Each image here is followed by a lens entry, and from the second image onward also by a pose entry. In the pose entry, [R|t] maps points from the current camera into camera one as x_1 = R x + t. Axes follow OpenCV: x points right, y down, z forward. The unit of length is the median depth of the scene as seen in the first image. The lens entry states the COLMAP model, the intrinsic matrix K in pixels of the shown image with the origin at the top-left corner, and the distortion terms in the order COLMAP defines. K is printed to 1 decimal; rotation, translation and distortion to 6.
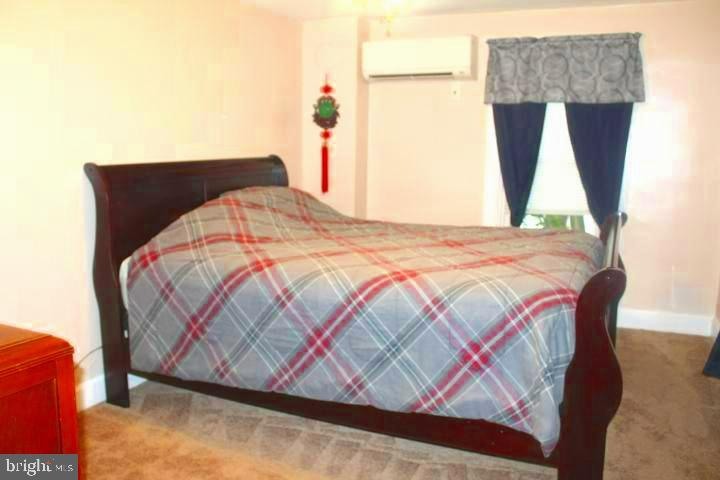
lens RADIAL K [[597.6, 0, 363.5], [0, 597.6, 241.7], [0, 0, 1]] dist [-0.170202, 0.160646]
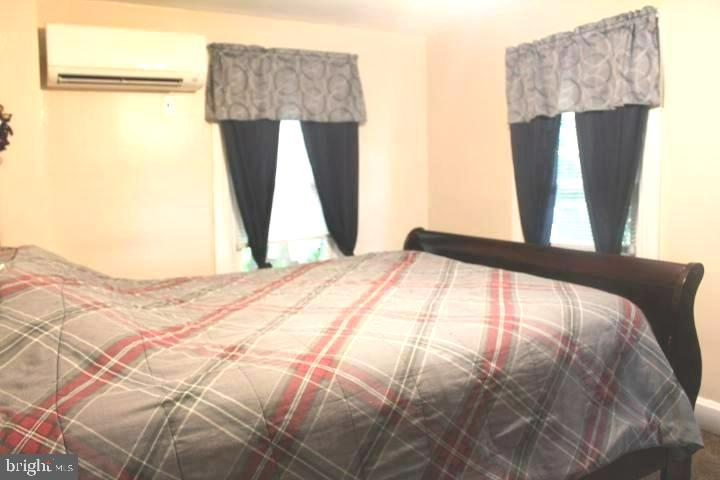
lens RADIAL K [[597.6, 0, 363.5], [0, 597.6, 241.7], [0, 0, 1]] dist [-0.170202, 0.160646]
pose [[0.585859, -0.112949, 0.802503, -0.372053], [0.158266, 0.987119, 0.023392, -0.055765], [-0.794809, 0.113305, 0.596189, 0.384489]]
